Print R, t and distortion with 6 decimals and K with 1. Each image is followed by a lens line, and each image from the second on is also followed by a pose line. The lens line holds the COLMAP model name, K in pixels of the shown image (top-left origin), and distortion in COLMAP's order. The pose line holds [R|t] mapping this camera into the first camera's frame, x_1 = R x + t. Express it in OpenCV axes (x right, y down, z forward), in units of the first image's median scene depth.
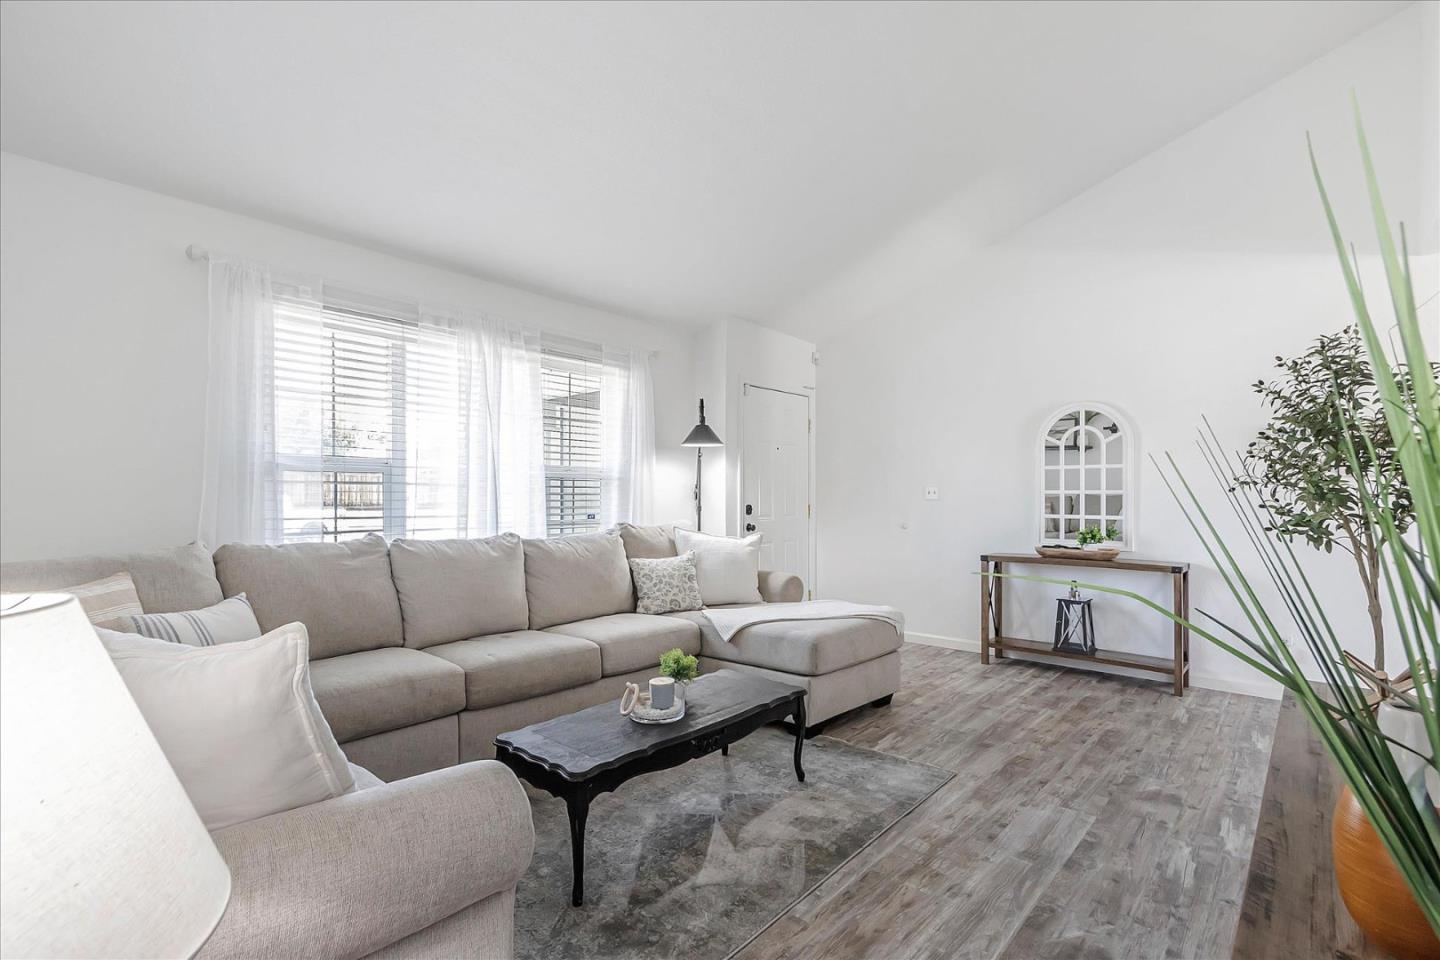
lens RADIAL K [[658.8, 0, 726.4], [0, 658.8, 487.4], [0, 0, 1]] dist [-0.010135, -0.000564]
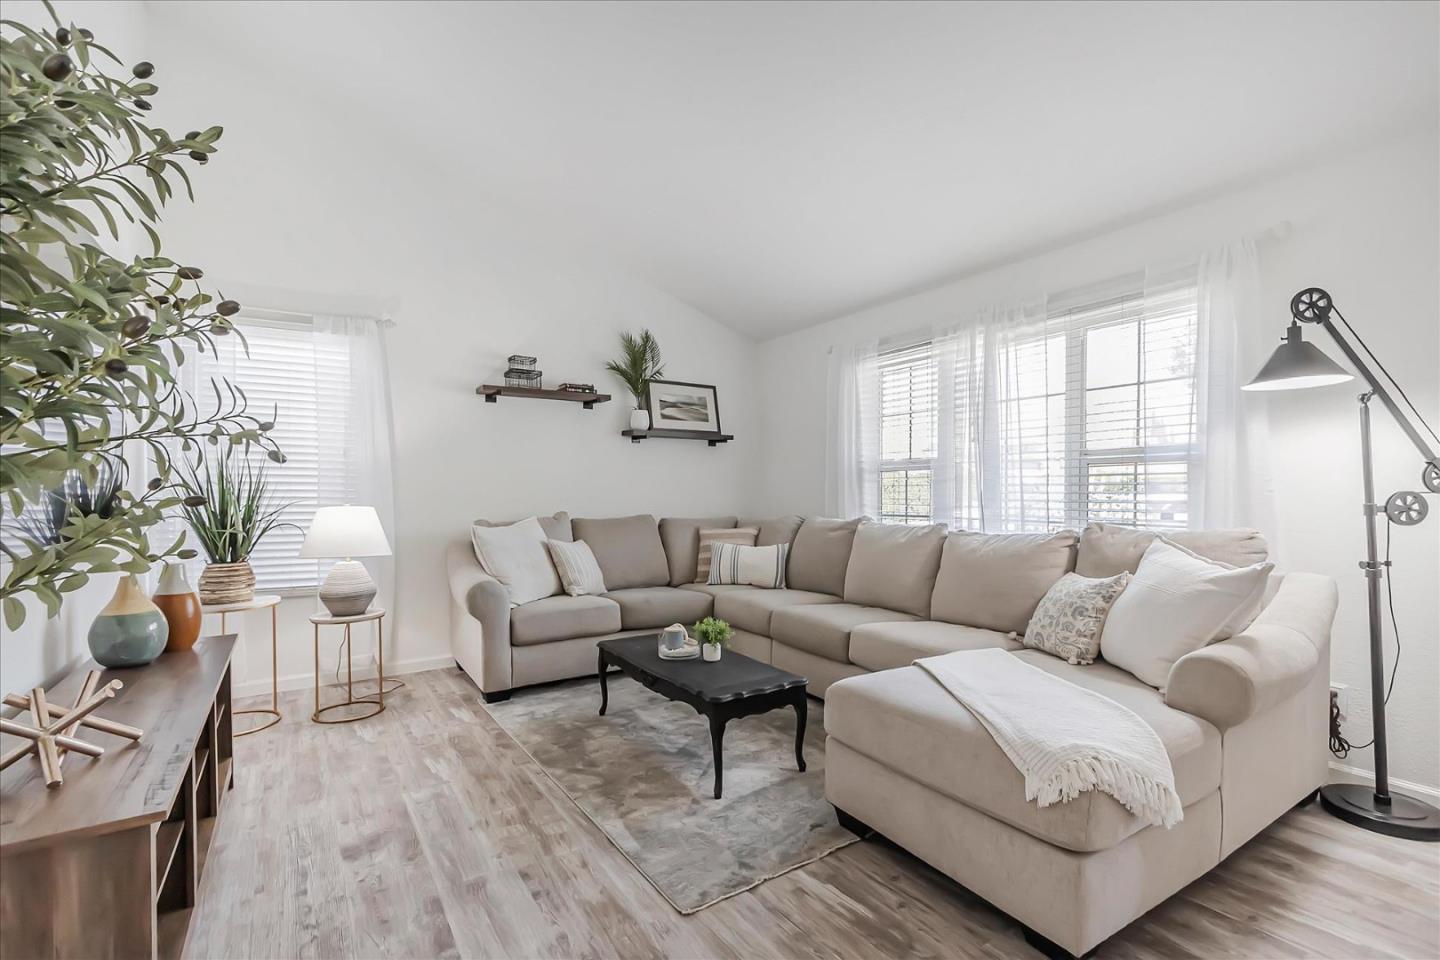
lens RADIAL K [[658.8, 0, 731.3], [0, 658.8, 489.3], [0, 0, 1]] dist [-0.010135, -0.000564]
pose [[-0.252605, -0.008813, -0.967529, 1.039755], [0.015384, 0.999796, -0.013123, 0.031769], [0.967447, -0.018199, -0.252417, 1.313779]]
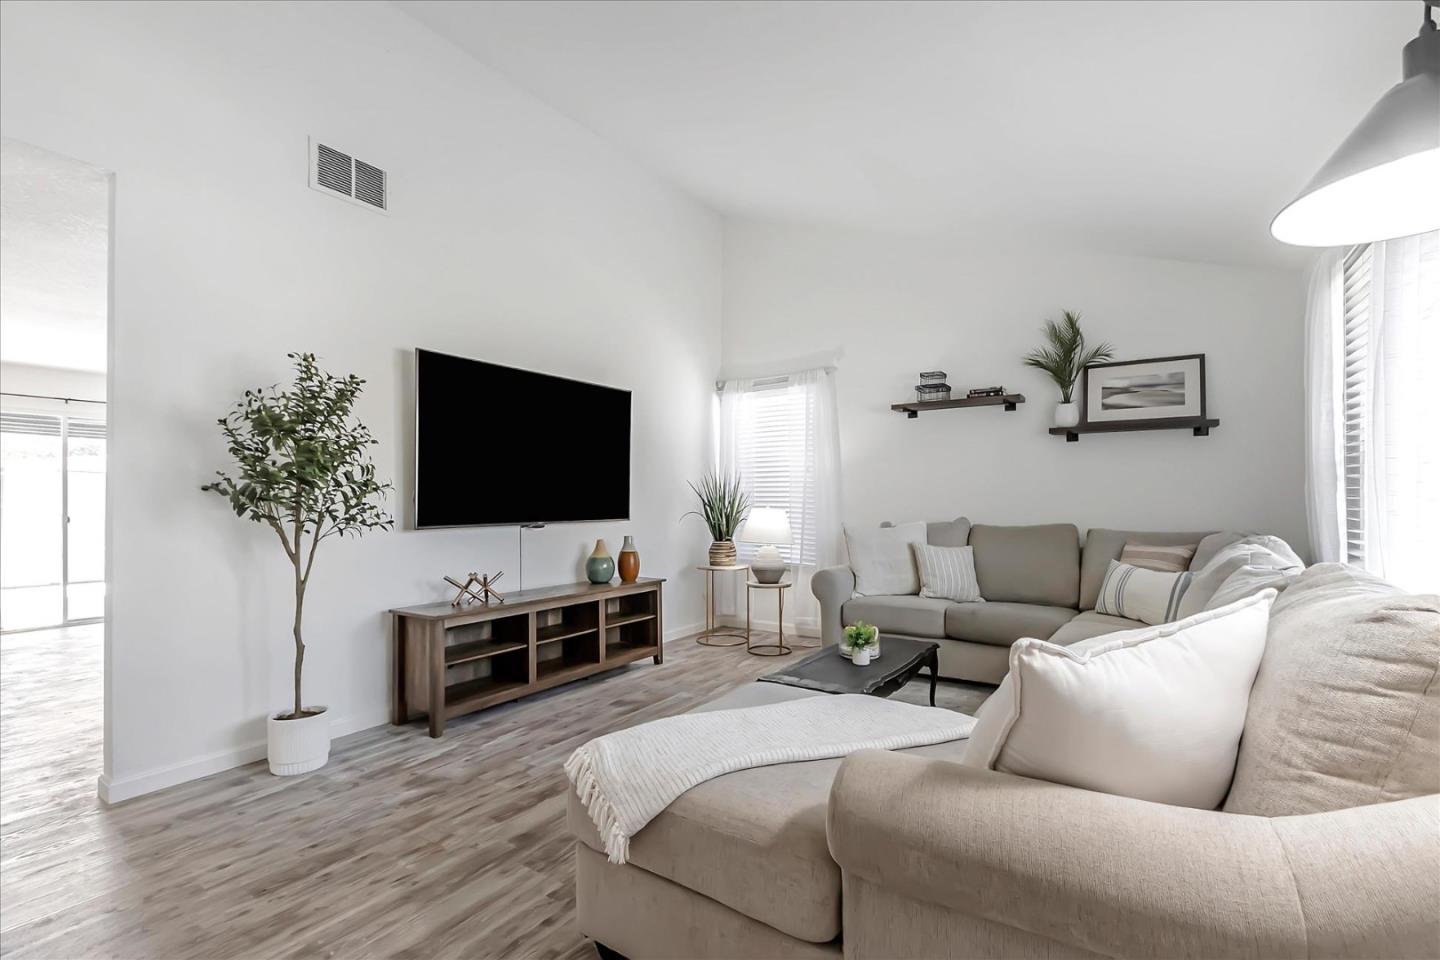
lens RADIAL K [[658.8, 0, 720.7], [0, 658.8, 491.5], [0, 0, 1]] dist [-0.010135, -0.000564]
pose [[-0.991507, -0.000813, -0.130053, 0.329129], [0.002229, 0.999727, -0.023242, 0.031734], [0.130036, -0.023334, -0.991235, 2.135832]]
